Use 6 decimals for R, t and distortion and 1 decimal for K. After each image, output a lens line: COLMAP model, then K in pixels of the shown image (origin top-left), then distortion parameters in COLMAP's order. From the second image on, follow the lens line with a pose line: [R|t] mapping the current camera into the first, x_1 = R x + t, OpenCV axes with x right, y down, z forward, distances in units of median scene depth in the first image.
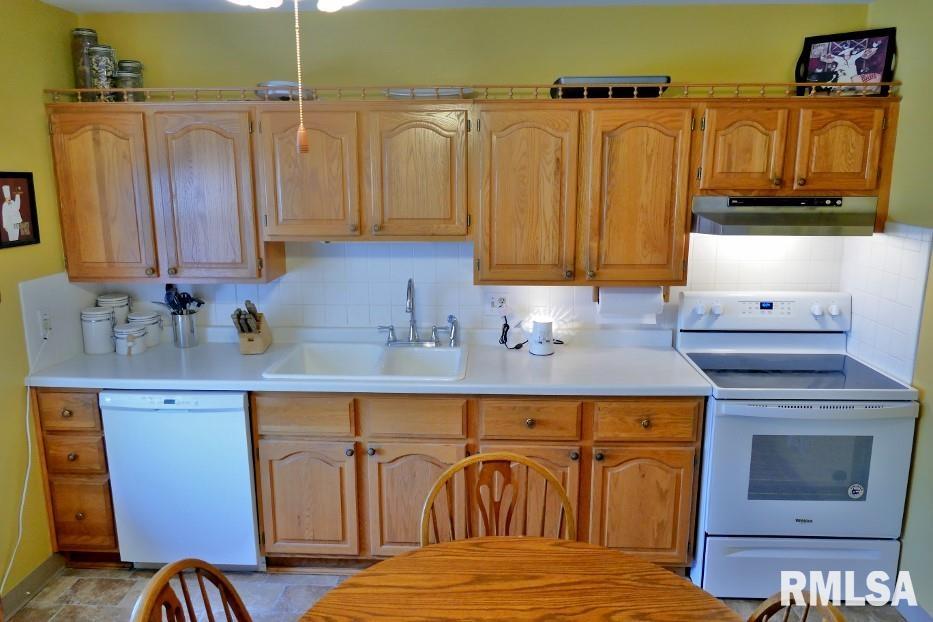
lens RADIAL K [[667.1, 0, 465.5], [0, 667.1, 309.7], [0, 0, 1]] dist [-0.014286, 0.005380]
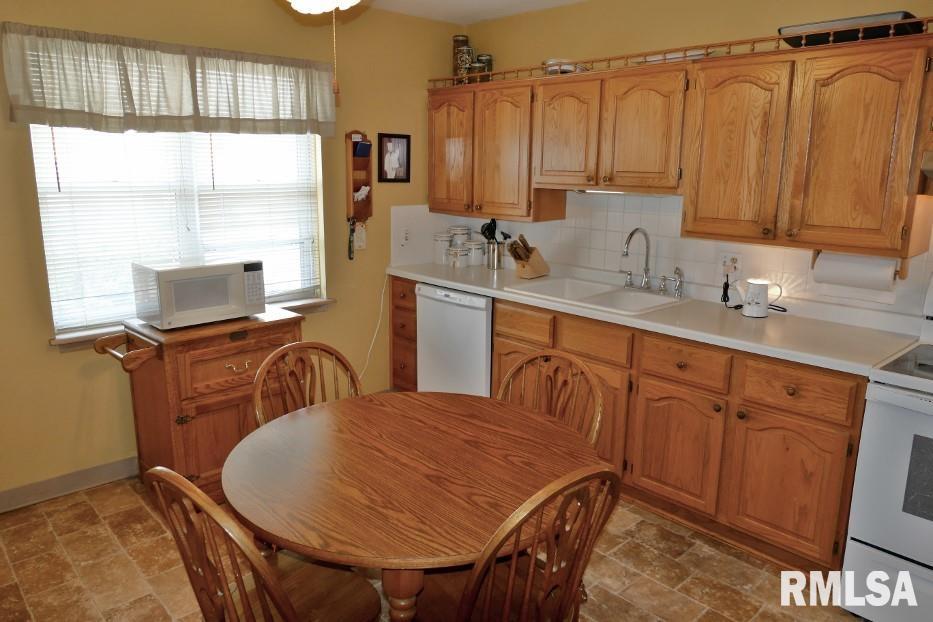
lens RADIAL K [[667.1, 0, 466.3], [0, 667.1, 310.8], [0, 0, 1]] dist [-0.014286, 0.005380]
pose [[0.710098, 0.161733, -0.685276, 0.542619], [-0.155876, 0.985221, 0.071002, 0.060843], [0.686632, 0.056400, 0.724814, 0.003272]]
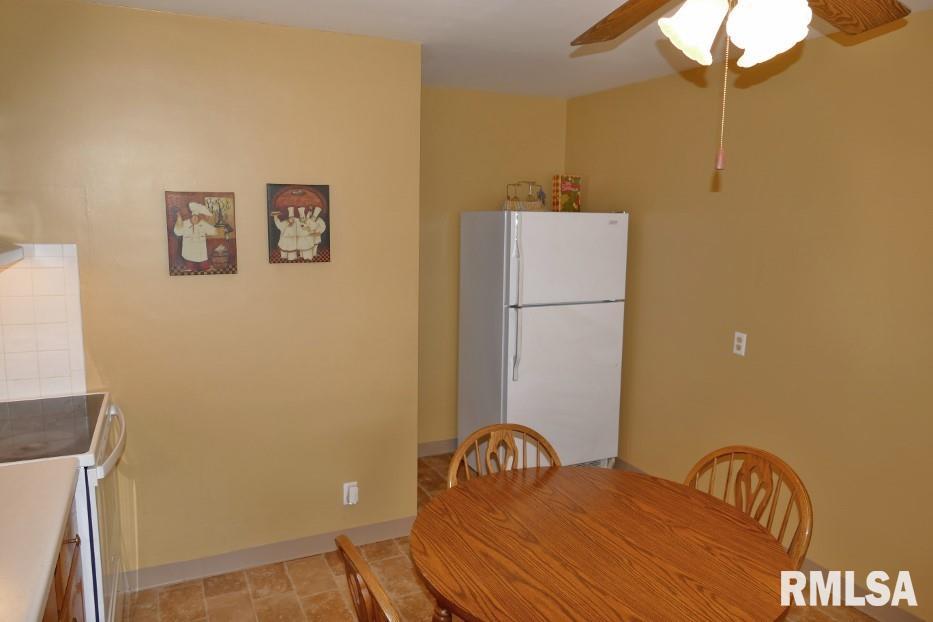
lens RADIAL K [[667.1, 0, 463.1], [0, 667.1, 311.3], [0, 0, 1]] dist [-0.014286, 0.005380]
pose [[-0.465381, -0.133567, 0.874975, -0.473536], [0.167019, 0.957537, 0.235004, -0.147650], [-0.869210, 0.255503, -0.423311, 0.840880]]
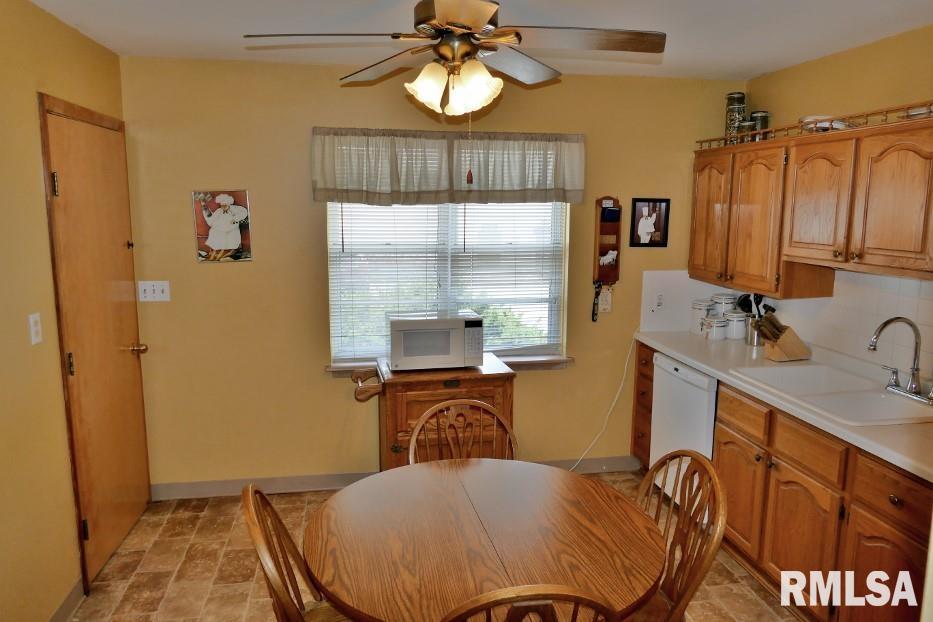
lens RADIAL K [[667.1, 0, 464.3], [0, 667.1, 311.2], [0, 0, 1]] dist [-0.014286, 0.005380]
pose [[0.210312, 0.159225, -0.964581, 0.709779], [-0.203984, 0.972079, 0.115987, -0.042159], [0.956117, 0.172366, 0.236920, 0.251087]]
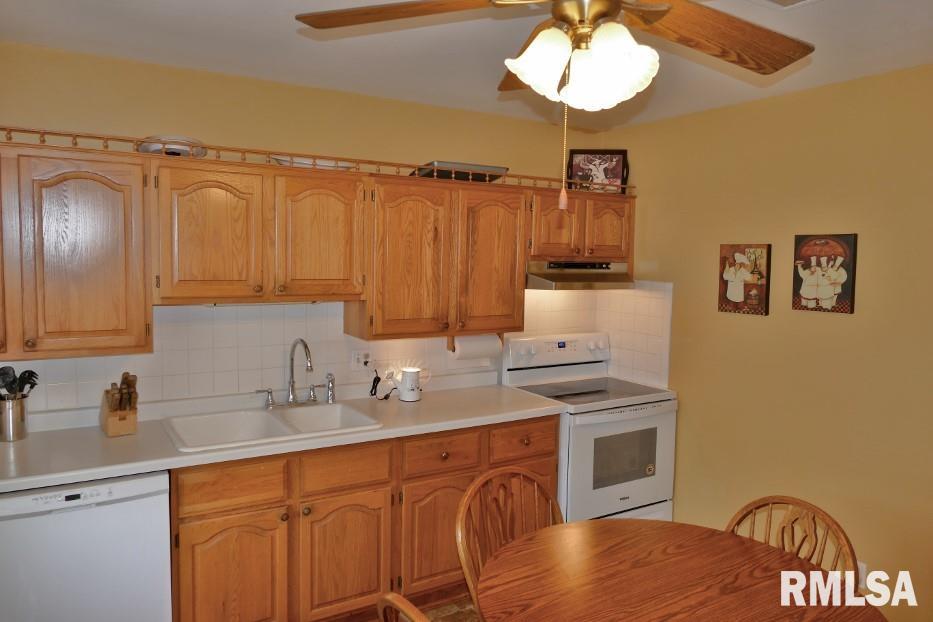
lens RADIAL K [[667.1, 0, 466.1], [0, 667.1, 309.5], [0, 0, 1]] dist [-0.014286, 0.005380]
pose [[0.825241, -0.029076, 0.564031, -0.485689], [0.094691, 0.991661, -0.087424, 0.024362], [-0.556786, 0.125555, 0.821112, 0.020749]]
